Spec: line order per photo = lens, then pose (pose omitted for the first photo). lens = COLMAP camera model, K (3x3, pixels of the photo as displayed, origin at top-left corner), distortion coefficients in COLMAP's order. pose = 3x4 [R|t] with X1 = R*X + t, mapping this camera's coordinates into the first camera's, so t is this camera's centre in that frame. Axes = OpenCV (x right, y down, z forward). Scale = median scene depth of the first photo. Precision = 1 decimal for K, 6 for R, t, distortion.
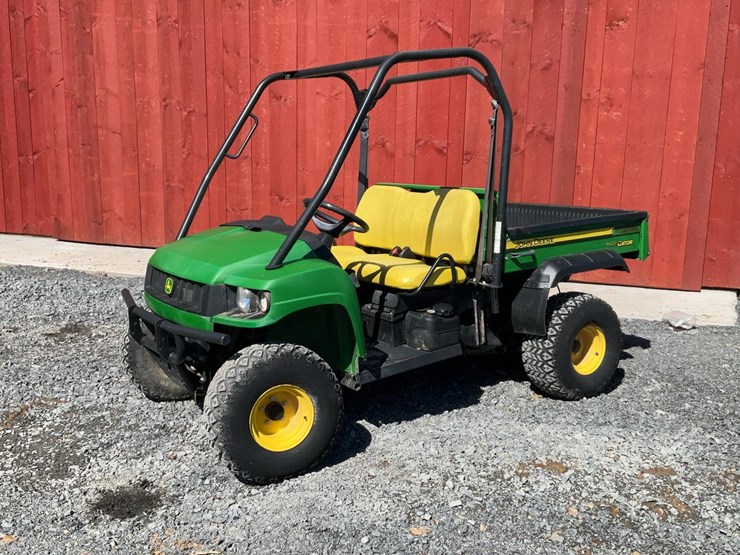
lens RADIAL K [[781.8, 0, 373.6], [0, 781.8, 291.8], [0, 0, 1]] dist [0.036721, 0.000000]
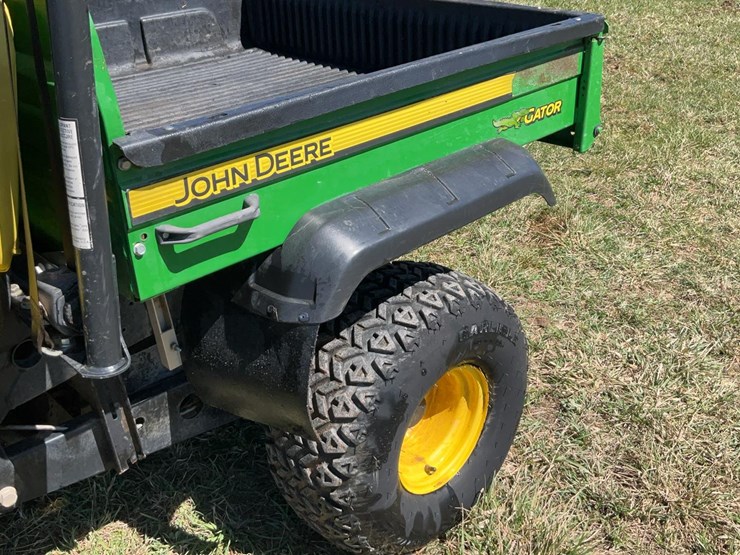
lens RADIAL K [[781.8, 0, 359.2], [0, 781.8, 301.4], [0, 0, 1]] dist [0.036721, 0.000000]
pose [[0.985469, -0.082032, 0.148734, 0.176032], [0.032926, 0.951295, 0.306518, -0.091277], [-0.166634, -0.297167, 0.940173, 0.646973]]
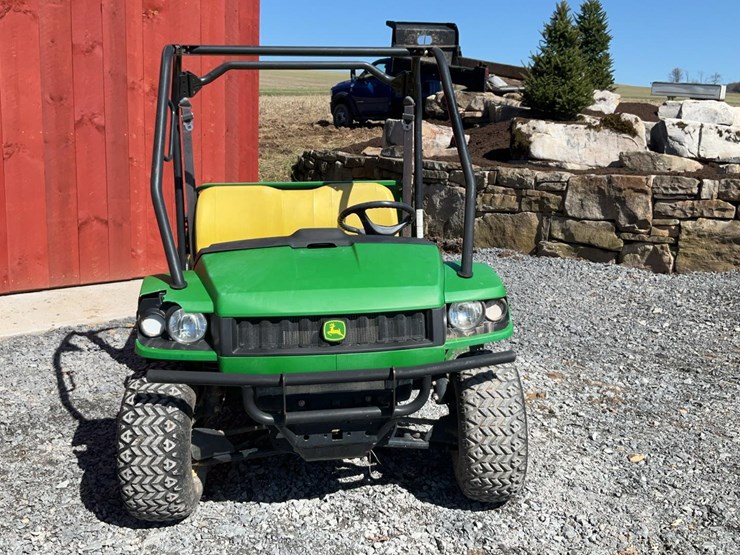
lens RADIAL K [[781.8, 0, 363.4], [0, 781.8, 282.1], [0, 0, 1]] dist [0.036721, 0.000000]
pose [[0.447416, -0.172344, 0.877562, -0.722728], [0.166282, 0.980177, 0.107719, -0.103660], [-0.878731, 0.097728, 0.467205, 0.489649]]
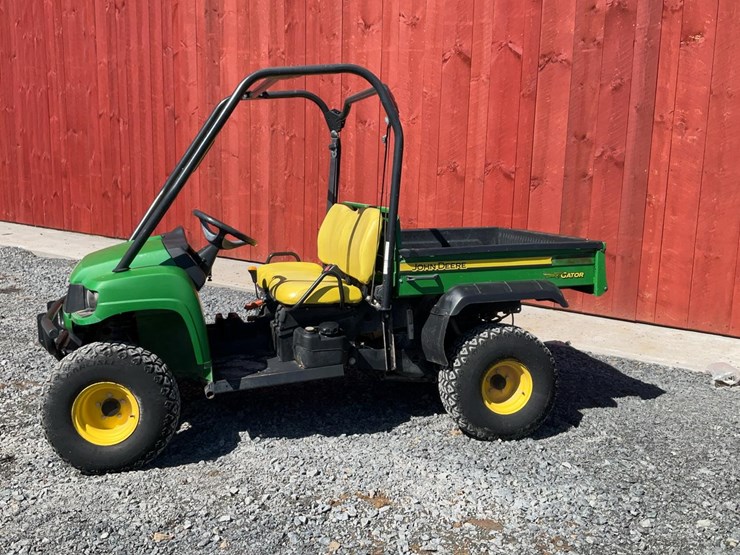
lens RADIAL K [[781.8, 0, 376.5], [0, 781.8, 289.7], [0, 0, 1]] dist [0.036721, 0.000000]
pose [[0.947036, 0.064367, -0.314612, 0.388553], [-0.077299, 0.996592, -0.028789, -0.001655], [0.311687, 0.051584, 0.948784, 0.073401]]
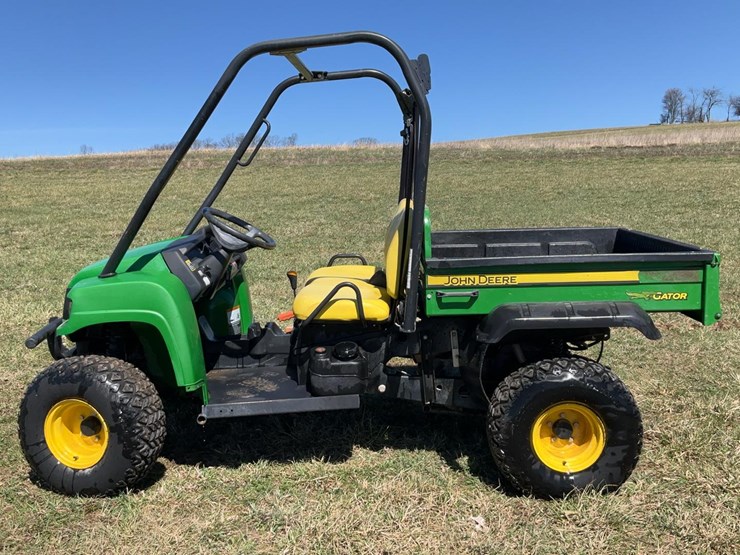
lens RADIAL K [[781.8, 0, 368.4], [0, 781.8, 285.5], [0, 0, 1]] dist [0.036721, 0.000000]
pose [[0.810214, 0.097160, -0.578026, 0.497408], [-0.112391, 0.993619, 0.009479, -0.047627], [0.575258, 0.057285, 0.815963, 0.292226]]
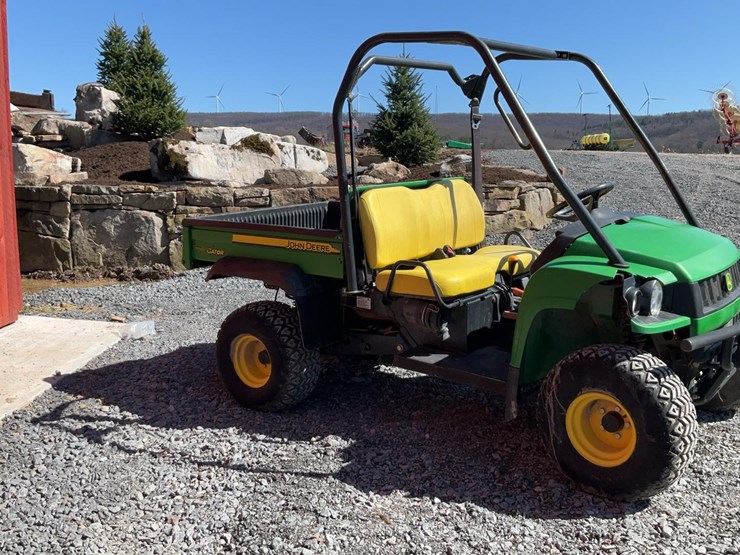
lens RADIAL K [[781.8, 0, 370.4], [0, 781.8, 277.8], [0, 0, 1]] dist [0.036721, 0.000000]
pose [[-0.312645, -0.140717, 0.939389, -0.781763], [0.200772, 0.956832, 0.210150, -0.226423], [-0.928409, 0.254306, -0.270897, 1.290117]]
